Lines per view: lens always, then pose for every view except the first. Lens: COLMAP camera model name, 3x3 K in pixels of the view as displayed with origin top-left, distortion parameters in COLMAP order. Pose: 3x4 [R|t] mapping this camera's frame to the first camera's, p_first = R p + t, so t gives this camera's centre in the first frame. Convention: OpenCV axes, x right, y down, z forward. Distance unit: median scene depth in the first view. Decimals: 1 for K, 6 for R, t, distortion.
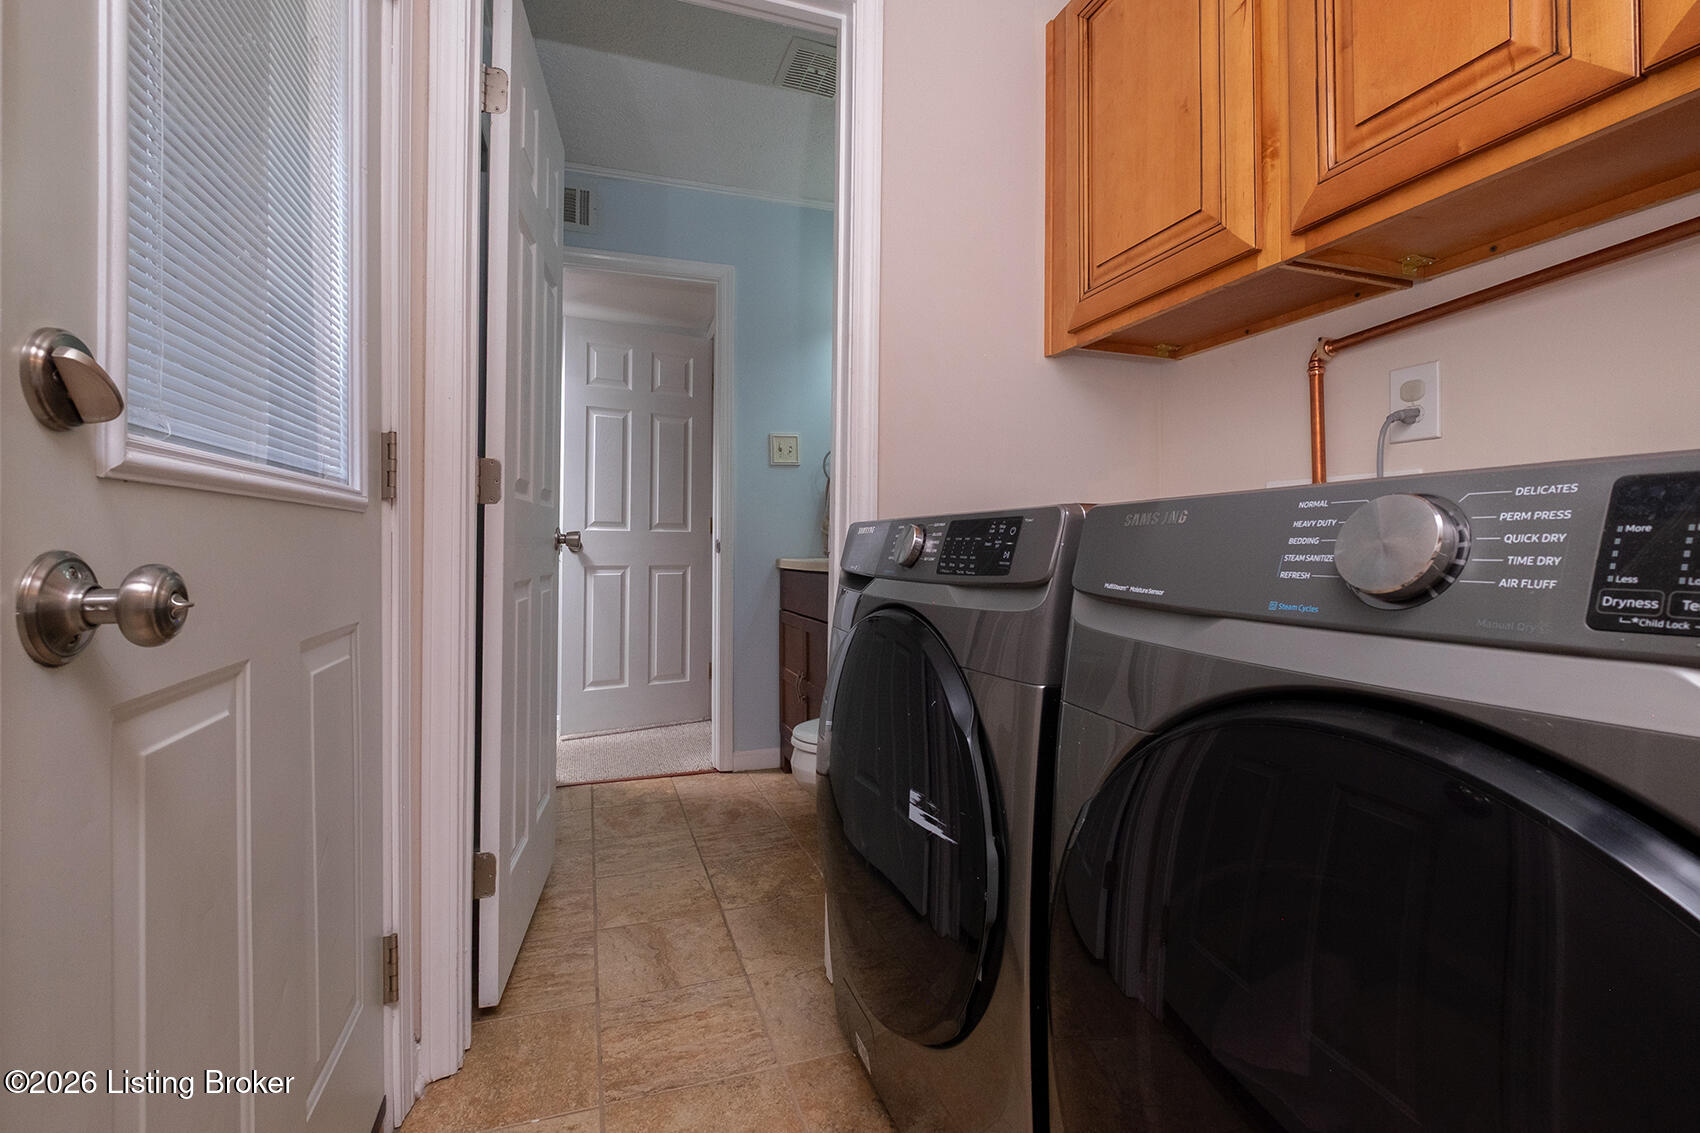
lens RADIAL K [[745.4, 0, 821.9], [0, 745.4, 533.4], [0, 0, 1]] dist [-0.003809, -0.001778]
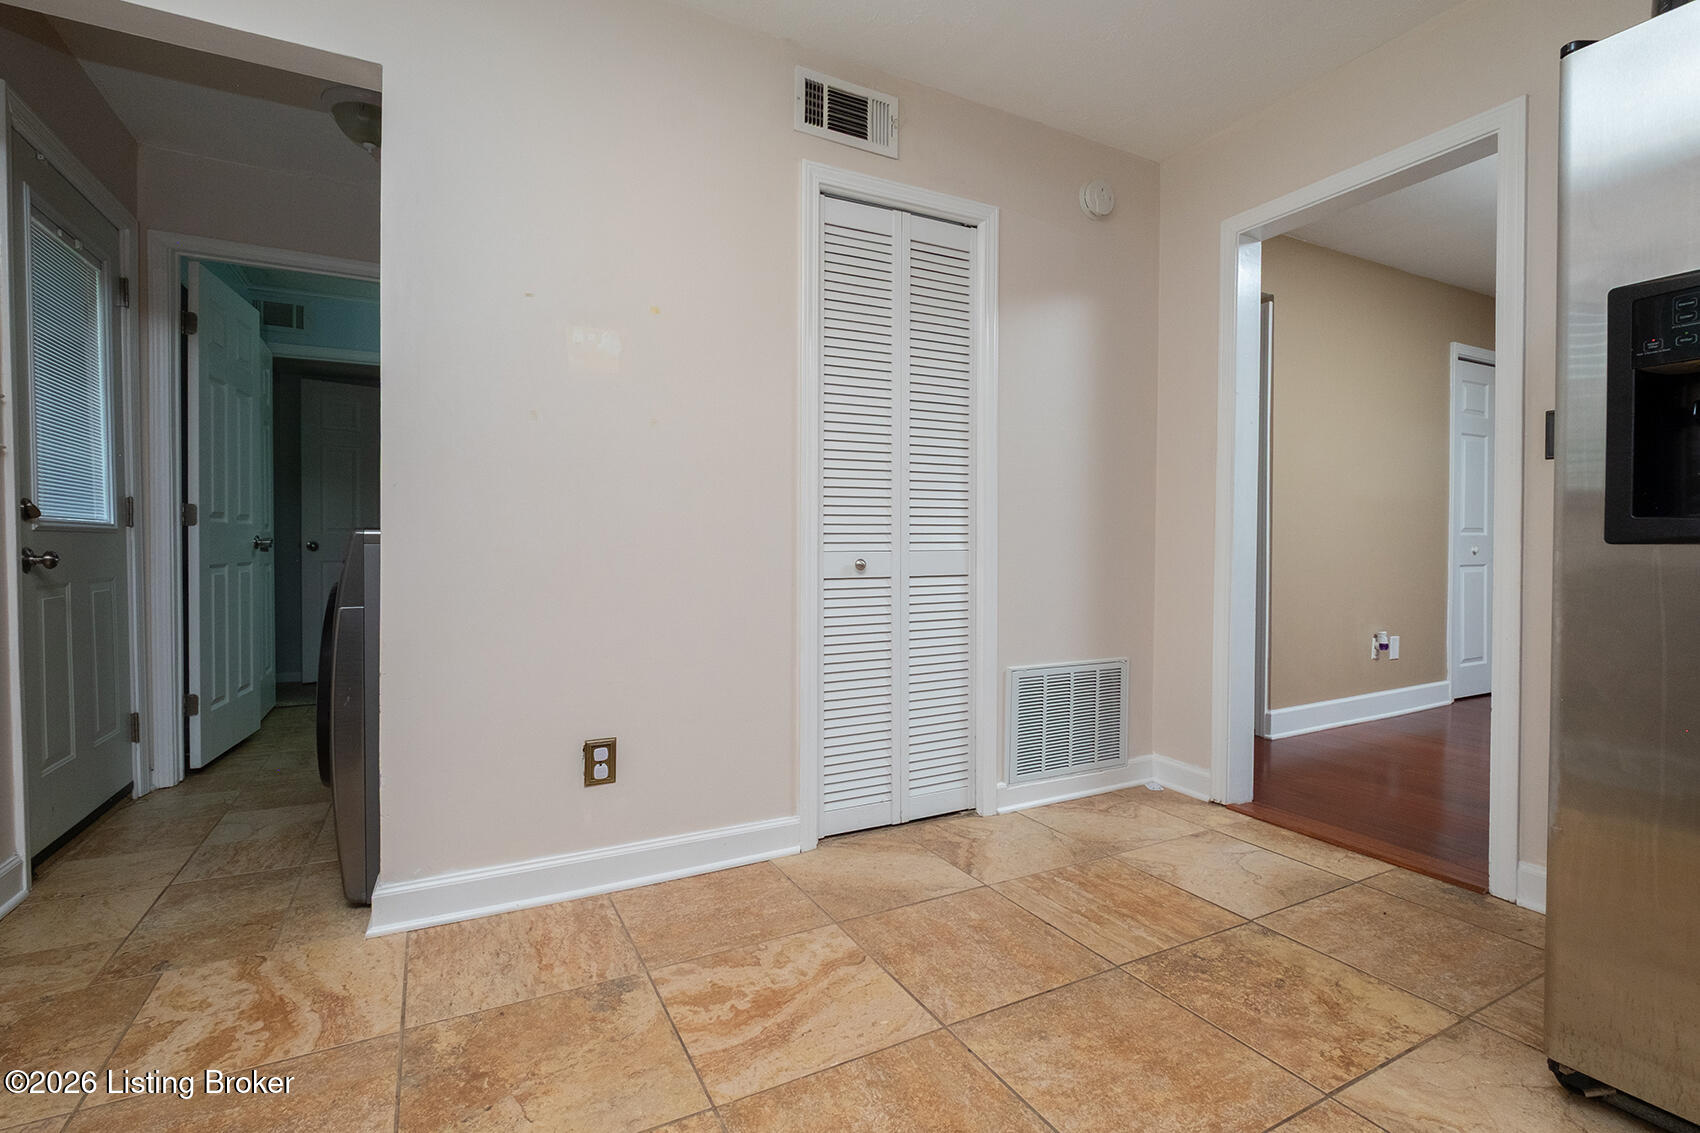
lens RADIAL K [[745.4, 0, 834.0], [0, 745.4, 555.3], [0, 0, 1]] dist [-0.003809, -0.001778]
pose [[0.983208, 0.000395, 0.182486, 1.072984], [-0.006059, 0.999517, 0.030479, -0.035862], [-0.182386, -0.031073, 0.982736, -1.555782]]
